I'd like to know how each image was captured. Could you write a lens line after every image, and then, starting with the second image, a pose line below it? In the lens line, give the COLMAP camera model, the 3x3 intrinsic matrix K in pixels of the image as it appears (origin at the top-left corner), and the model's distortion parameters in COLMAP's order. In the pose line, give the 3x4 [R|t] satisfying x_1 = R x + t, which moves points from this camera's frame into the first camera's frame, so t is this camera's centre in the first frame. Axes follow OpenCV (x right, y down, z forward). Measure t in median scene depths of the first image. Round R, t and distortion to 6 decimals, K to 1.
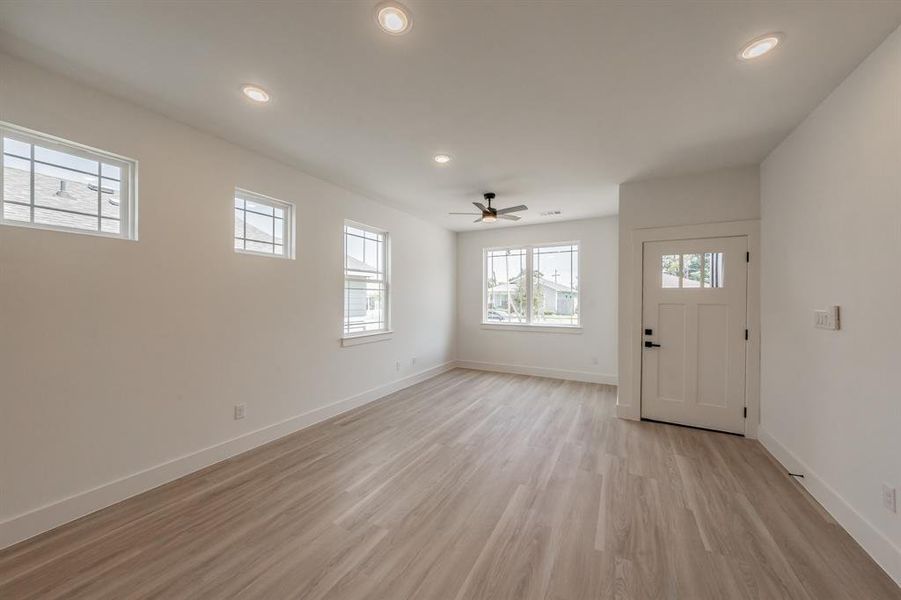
lens RADIAL K [[316.3, 0, 453.5], [0, 316.3, 297.8], [0, 0, 1]] dist [0.000184, -0.000004]
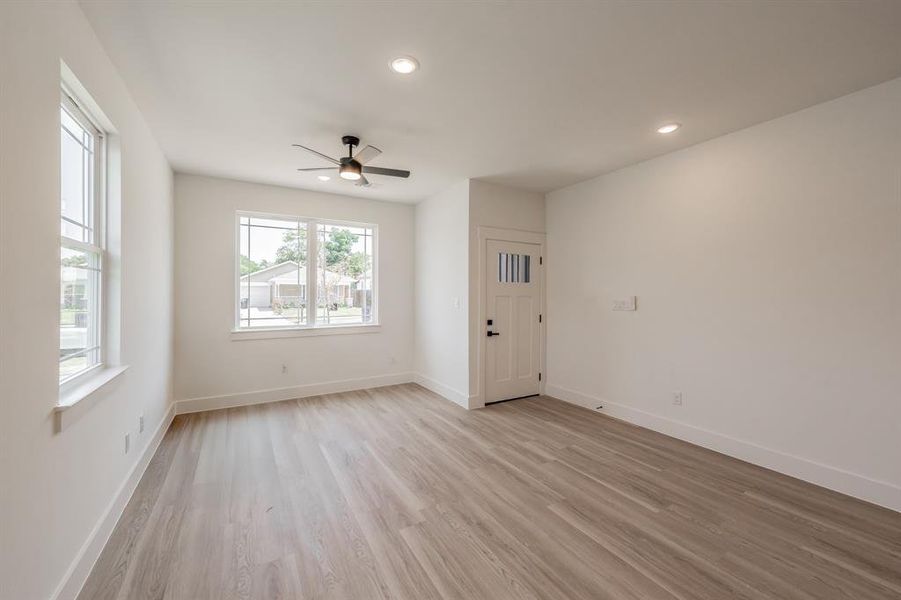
lens RADIAL K [[358.9, 0, 453.3], [0, 358.9, 291.4], [0, 0, 1]] dist [0.002071, 0.000133]
pose [[0.509545, 0.003294, 0.860438, -0.525899], [-0.003987, 0.999991, -0.001467, 0.003913], [-0.860435, -0.002683, 0.509553, 0.497194]]
